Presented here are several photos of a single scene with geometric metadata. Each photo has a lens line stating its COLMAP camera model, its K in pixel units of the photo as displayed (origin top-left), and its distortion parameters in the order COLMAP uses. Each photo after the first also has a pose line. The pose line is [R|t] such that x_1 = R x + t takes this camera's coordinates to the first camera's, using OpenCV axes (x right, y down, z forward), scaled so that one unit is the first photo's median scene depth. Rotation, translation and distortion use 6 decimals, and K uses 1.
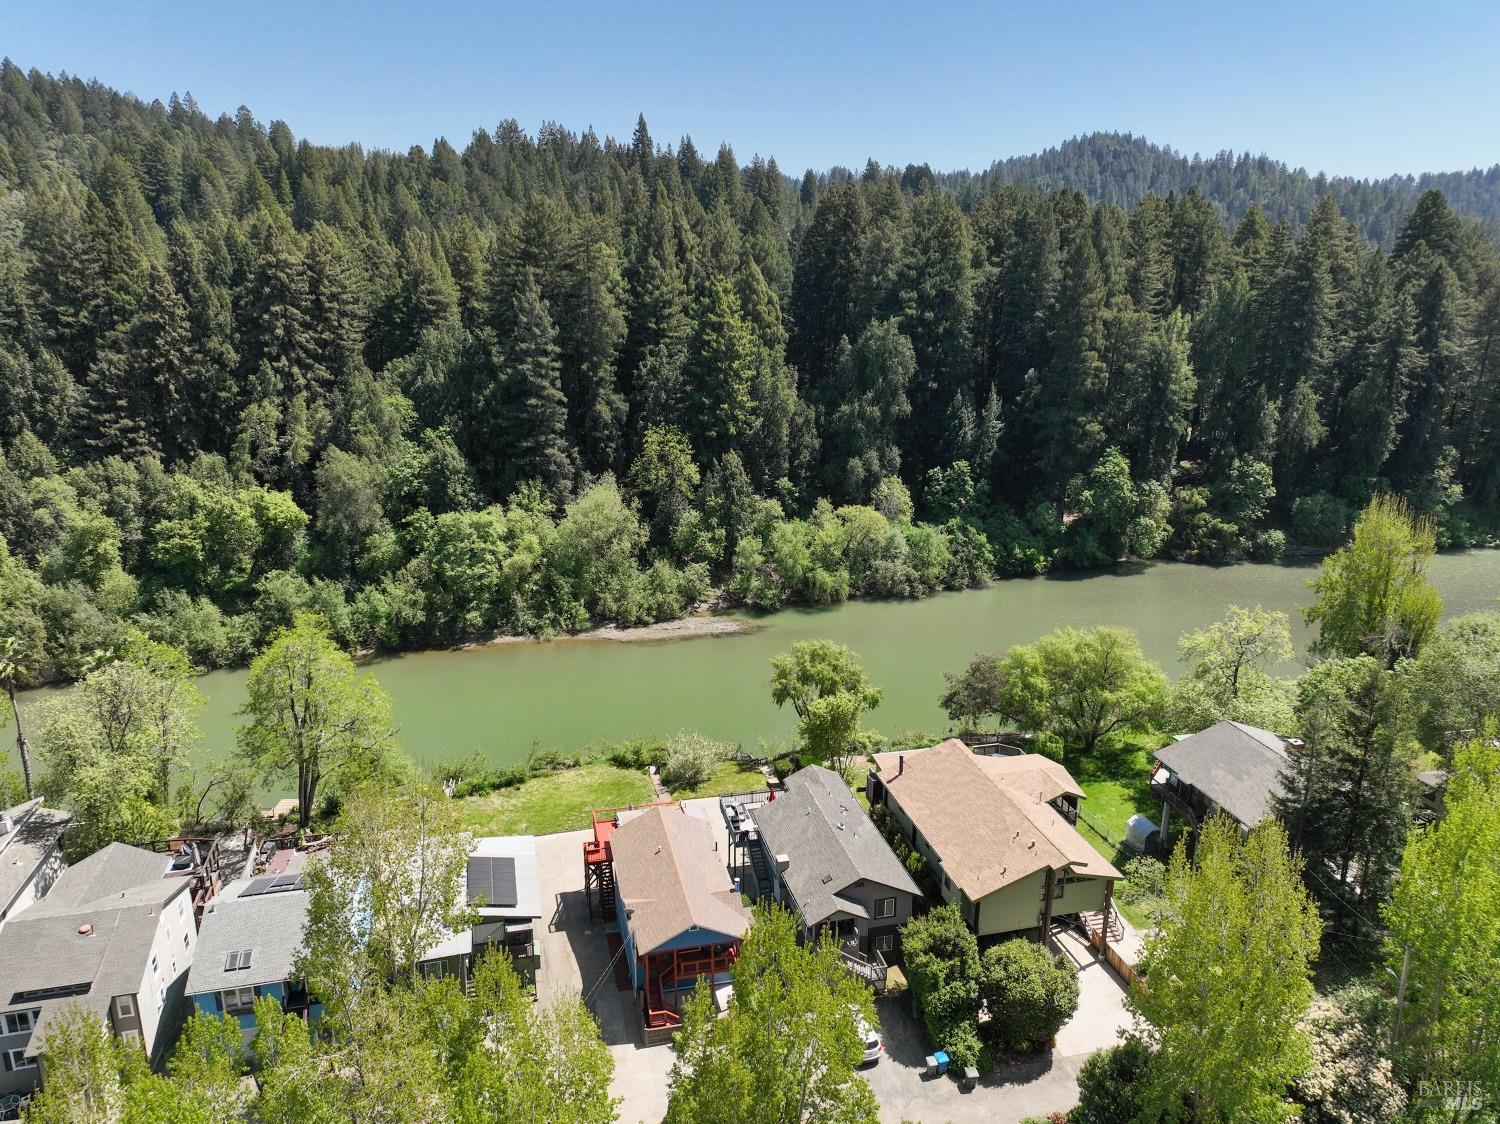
lens RADIAL K [[1040.5, 0, 761.9], [0, 1040.5, 560.3], [0, 0, 1]] dist [-0.005556, -0.002280]
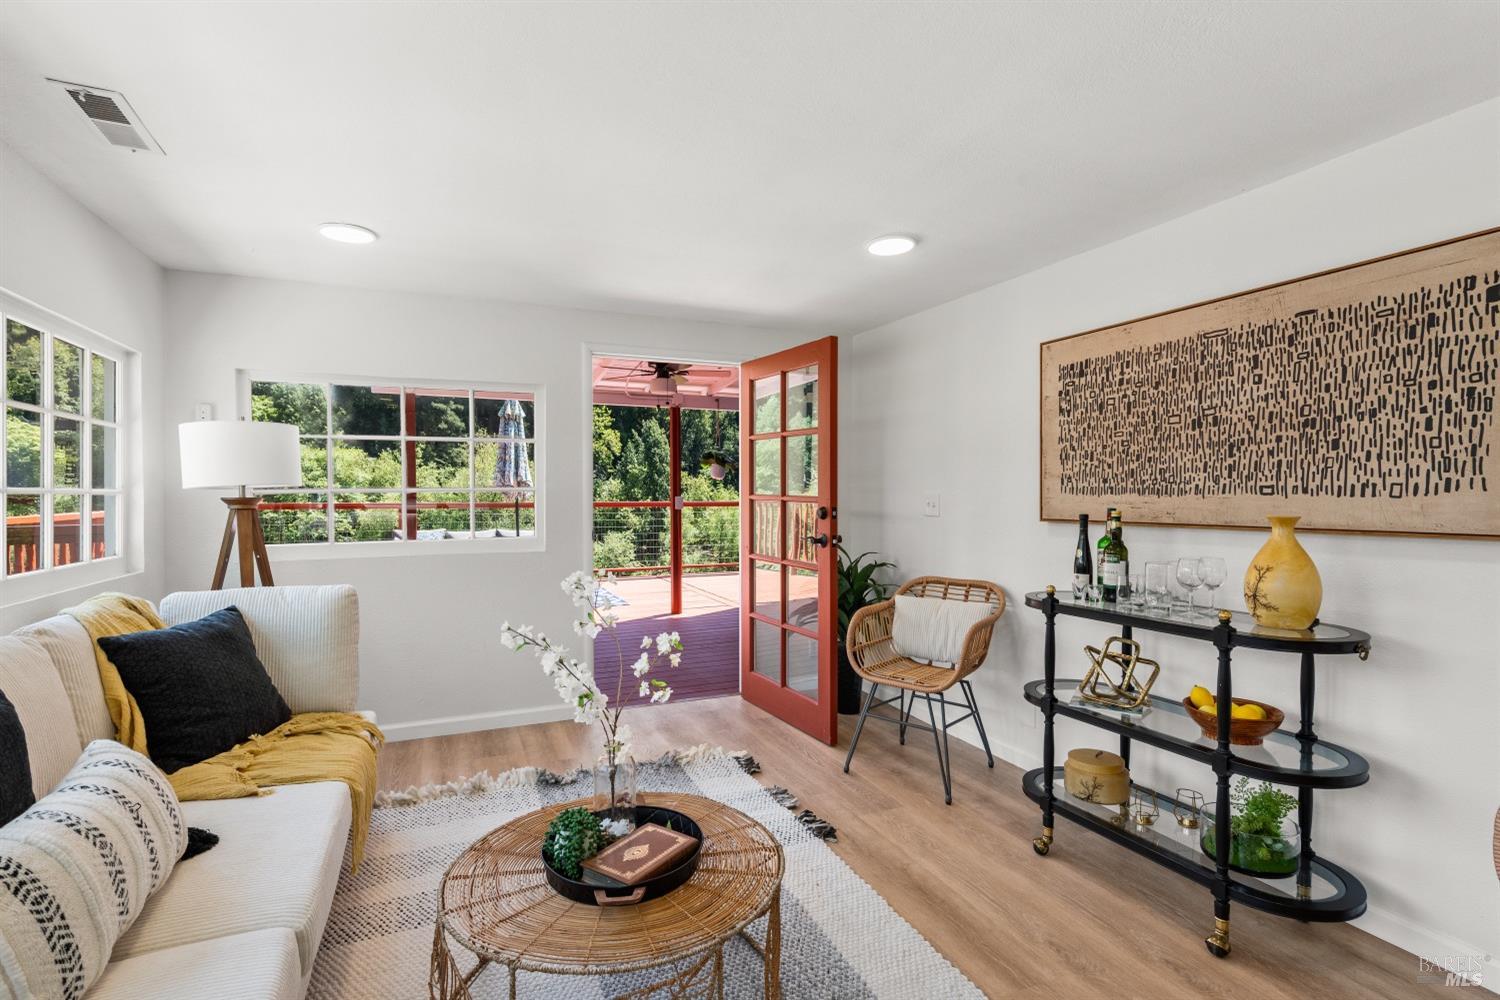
lens RADIAL K [[719.7, 0, 755.1], [0, 719.7, 499.4], [0, 0, 1]] dist [0.017299, -0.000933]
pose [[0.985817, -0.007518, 0.167653, -0.051839], [0.050833, 0.965443, -0.255608, 0.130769], [-0.159938, 0.260505, 0.952133, 0.428647]]
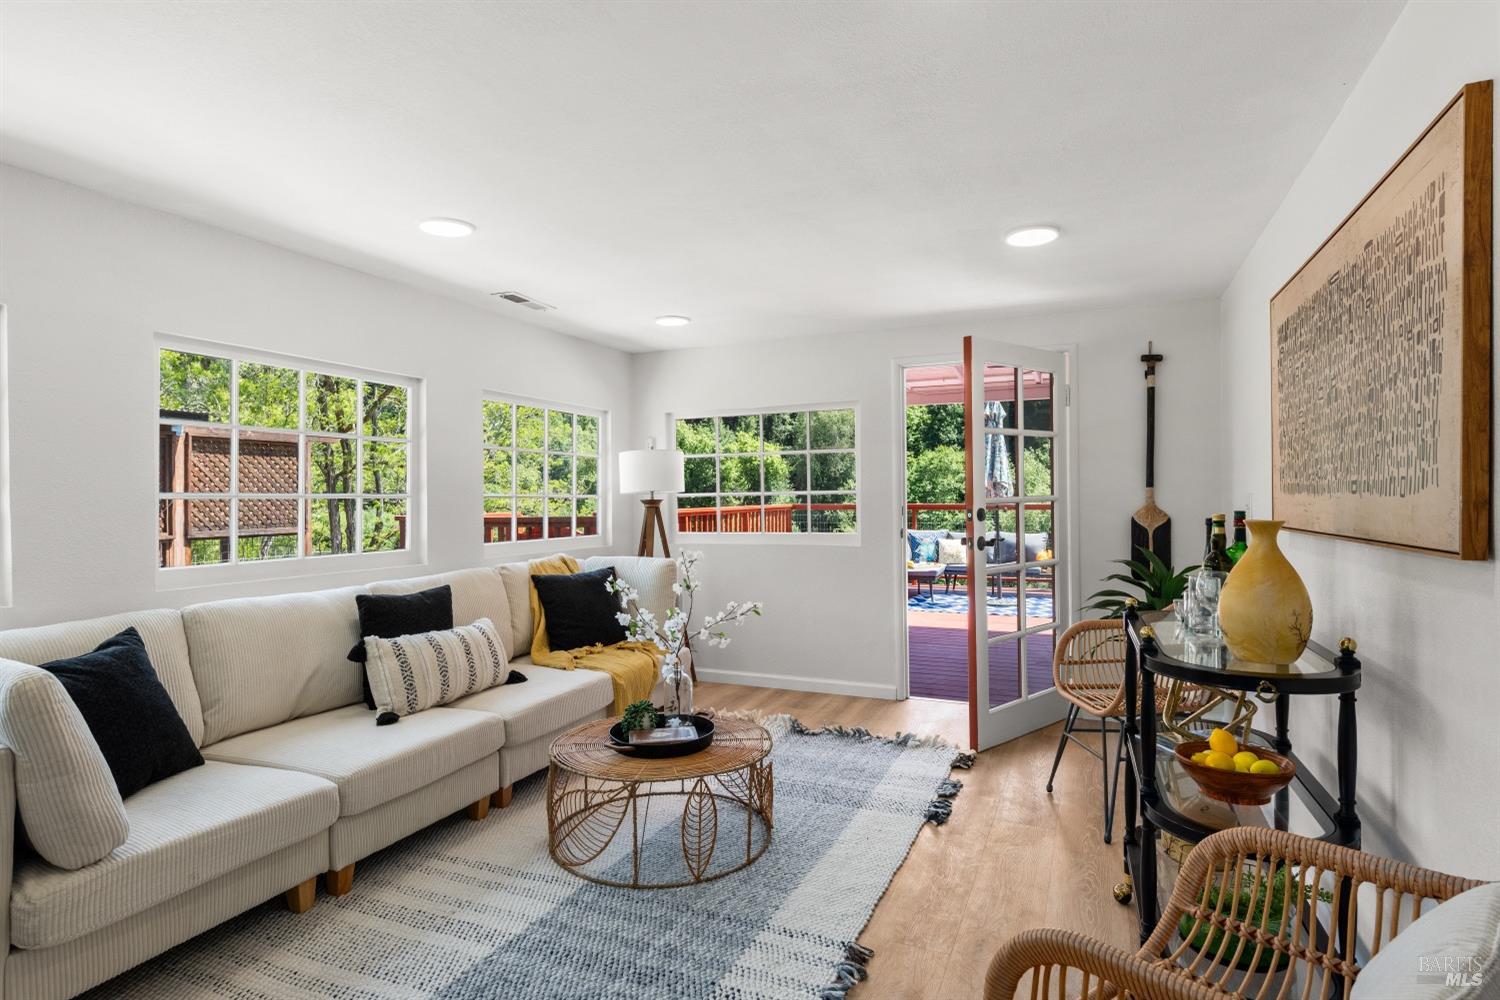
lens RADIAL K [[821.0, 0, 754.7], [0, 821.0, 489.6], [0, 0, 1]] dist [0.026158, -0.003826]
pose [[0.803932, -0.015288, -0.594524, -0.043124], [-0.149997, 0.962139, -0.227572, 0.131343], [0.575494, 0.272130, 0.771201, 0.426833]]
